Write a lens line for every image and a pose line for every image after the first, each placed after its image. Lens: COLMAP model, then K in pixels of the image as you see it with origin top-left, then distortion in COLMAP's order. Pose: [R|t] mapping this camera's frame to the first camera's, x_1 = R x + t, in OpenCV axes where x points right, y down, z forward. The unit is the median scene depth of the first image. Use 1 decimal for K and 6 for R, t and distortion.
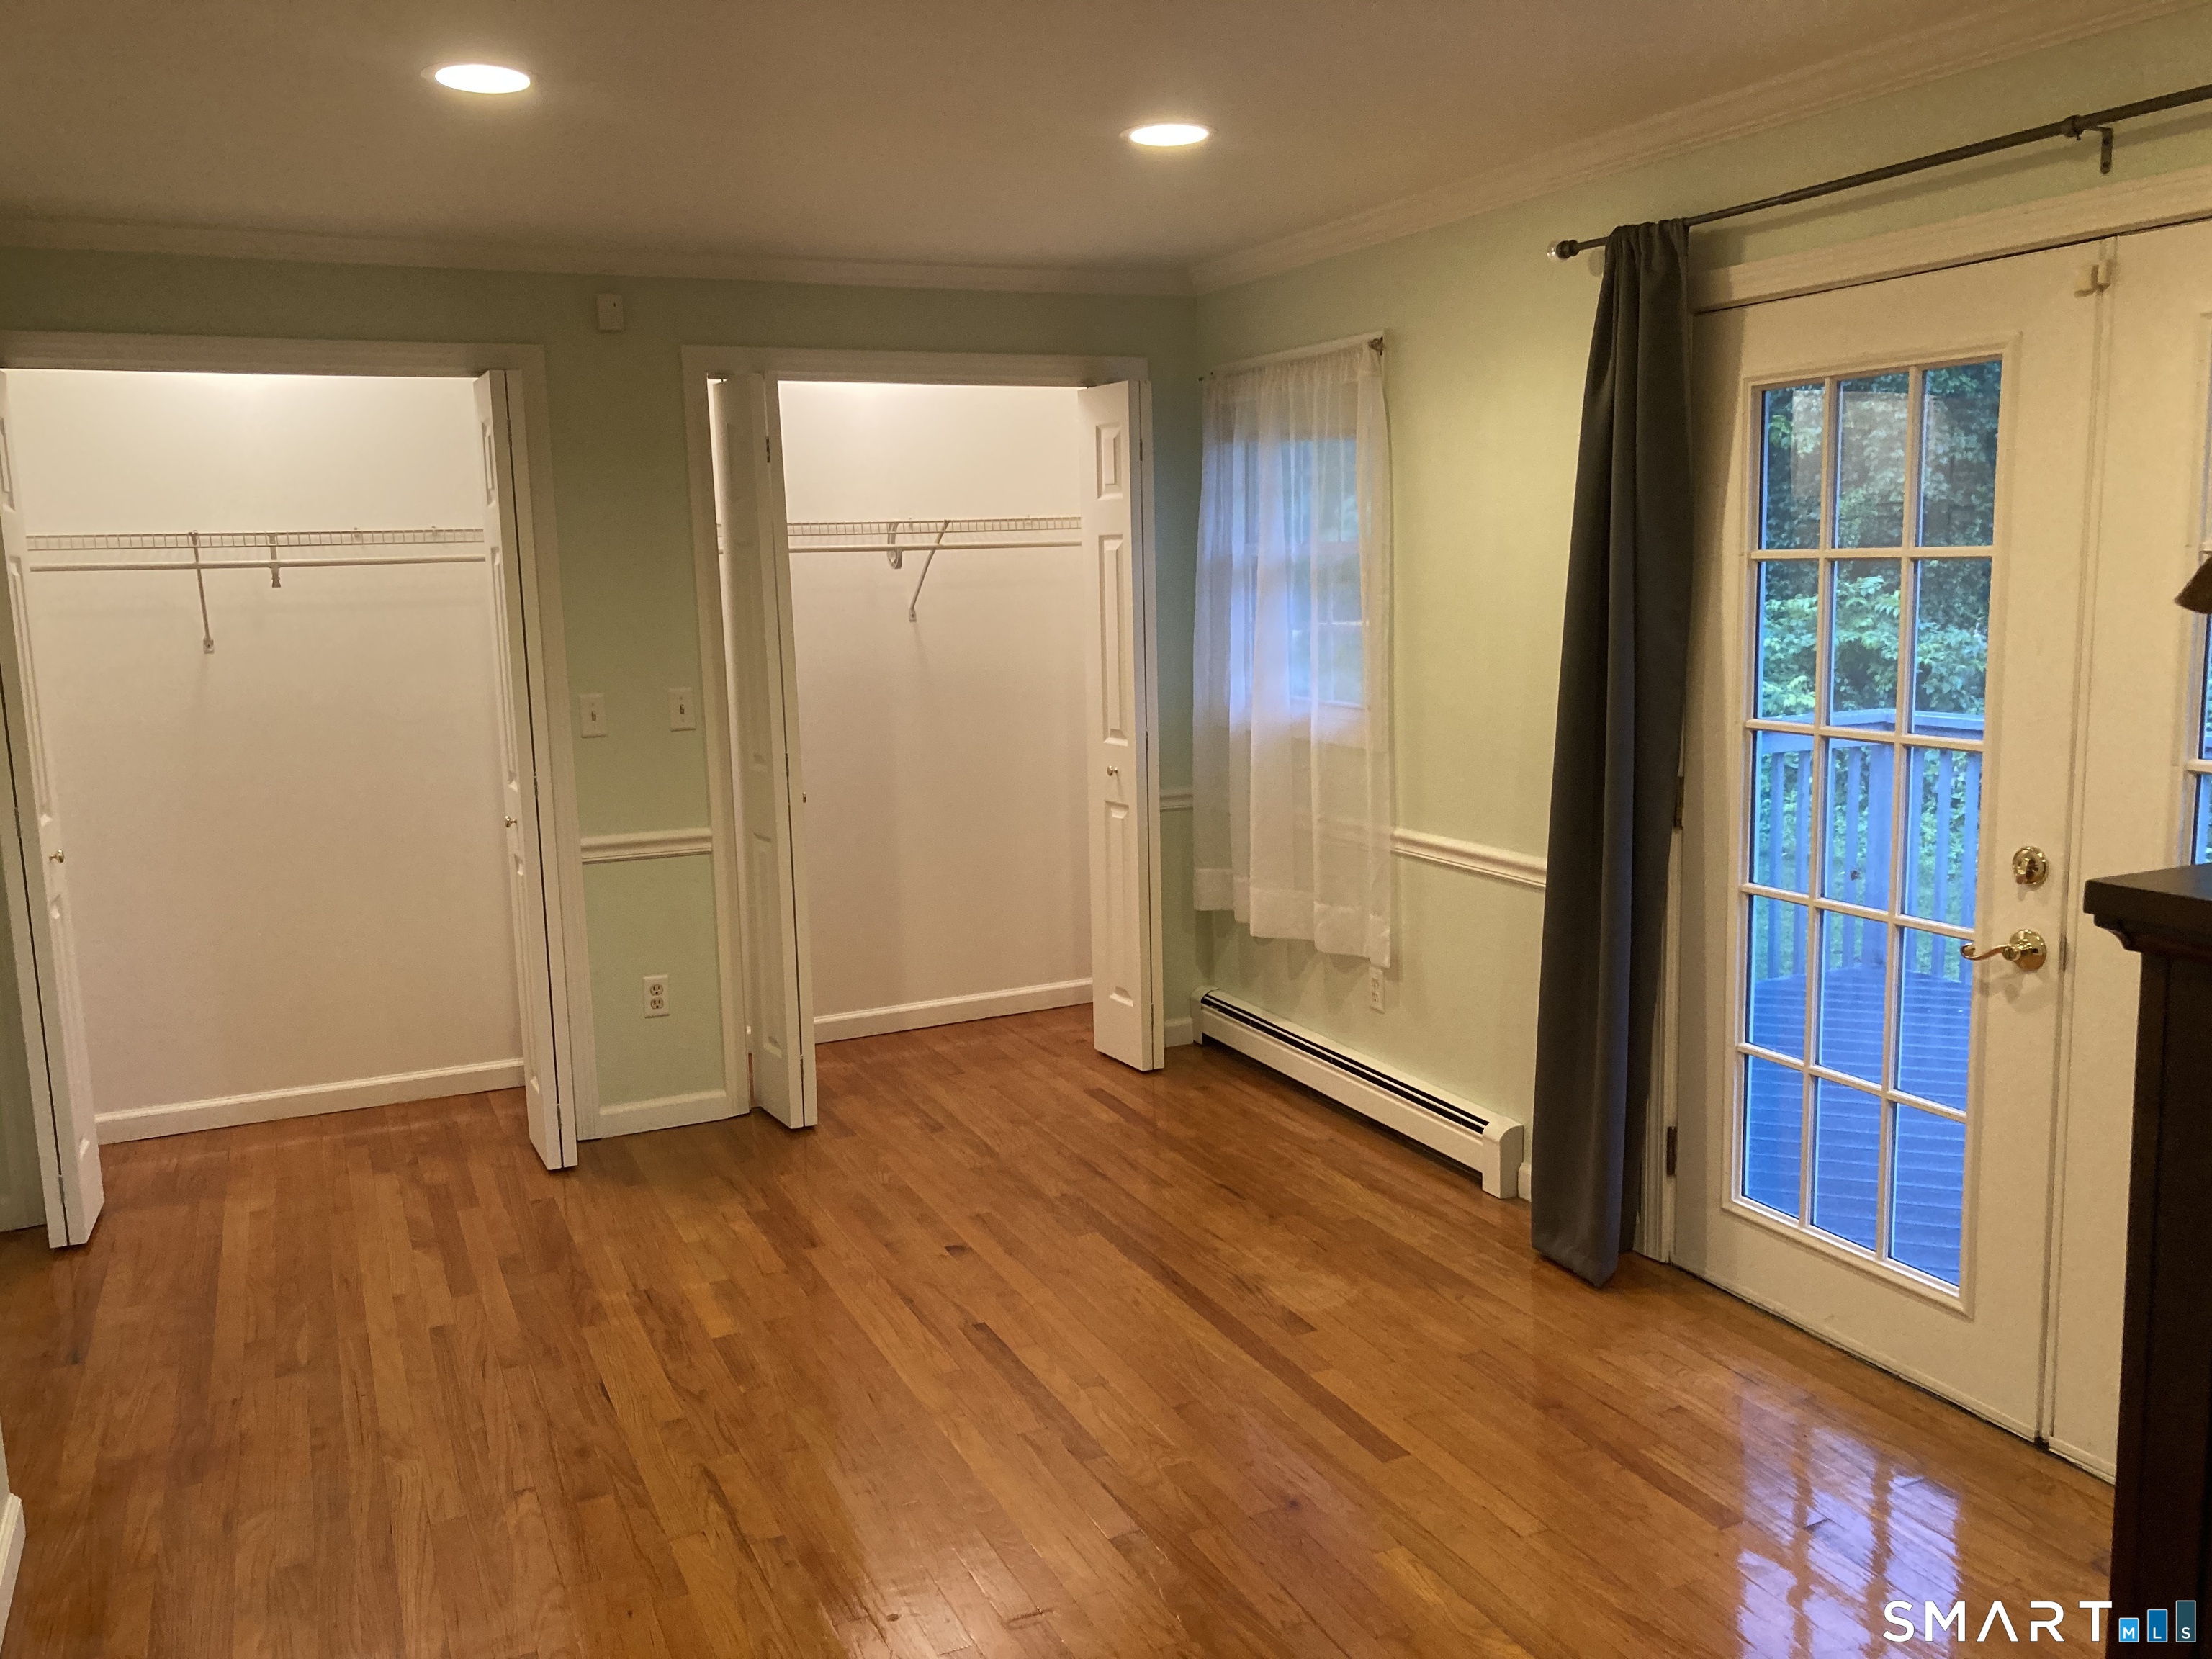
lens RADIAL K [[1807.5, 0, 1121.4], [0, 1807.5, 830.7], [0, 0, 1]] dist [0.031297, -0.018514]
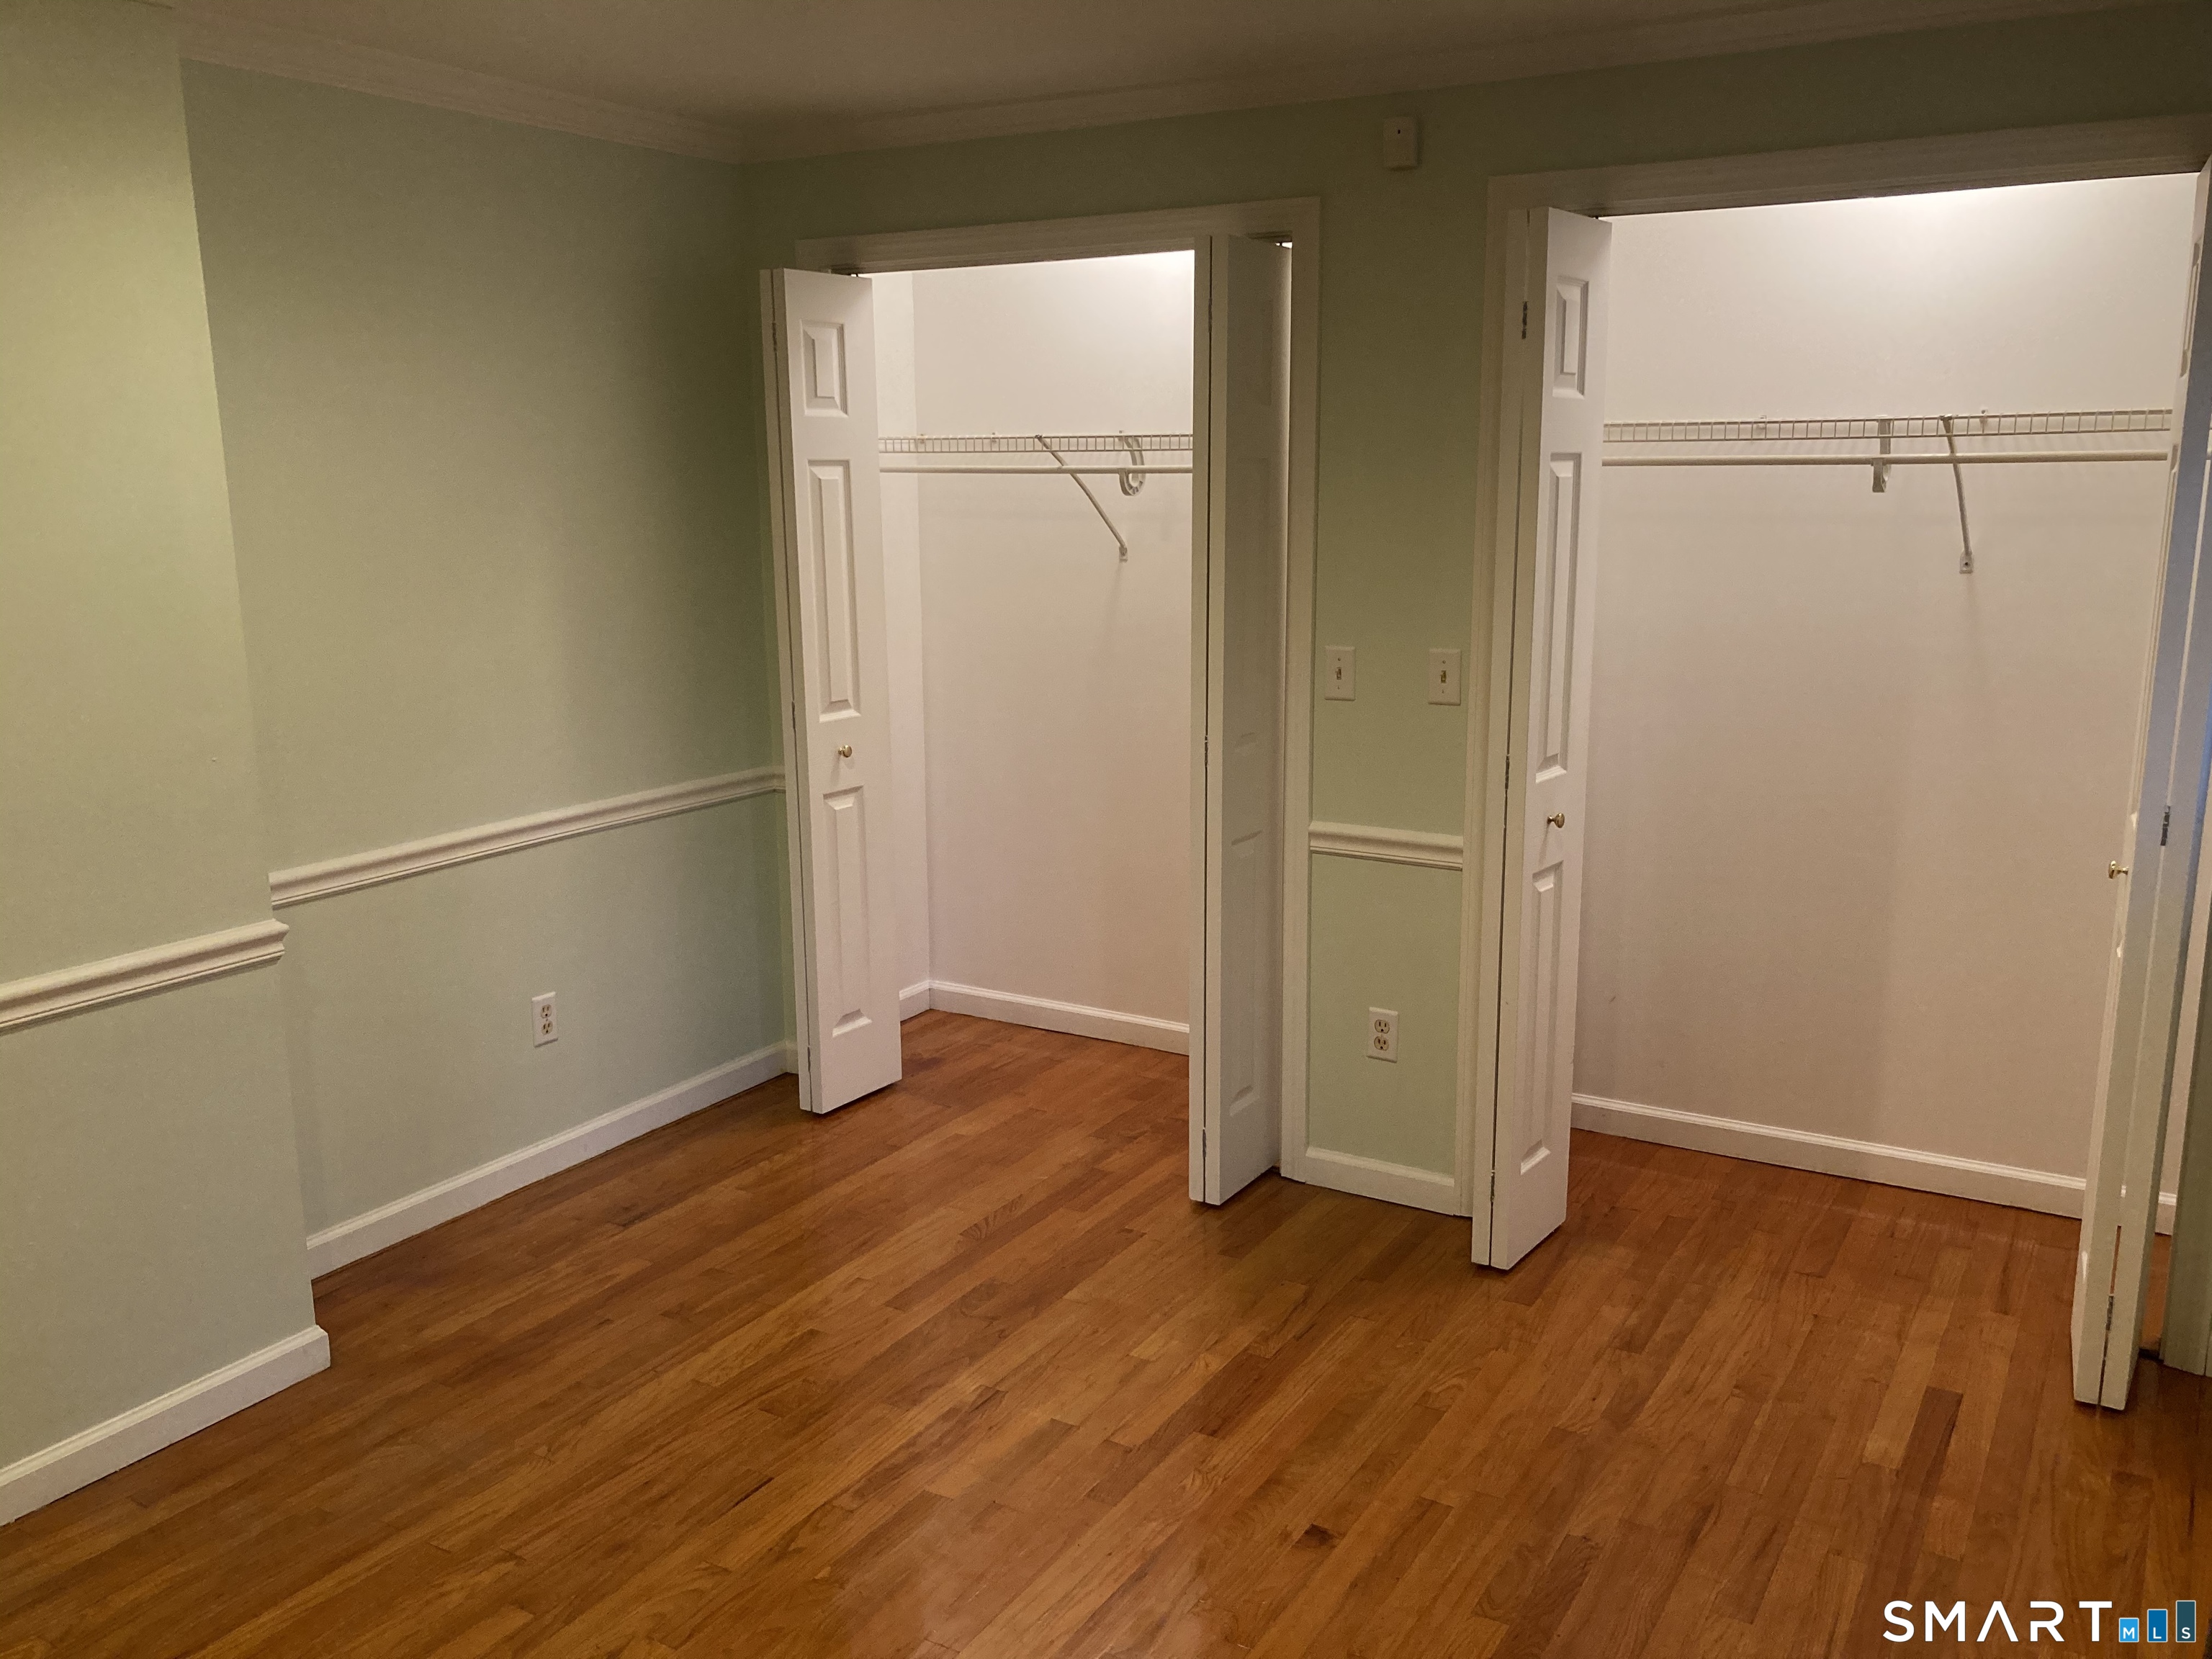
lens RADIAL K [[1807.5, 0, 1108.3], [0, 1807.5, 819.8], [0, 0, 1]] dist [0.031297, -0.018514]
pose [[0.561229, 0.180048, -0.807840, 0.317433], [-0.136347, 0.982829, 0.124324, -0.087976], [0.816353, 0.040372, 0.576141, 0.488382]]
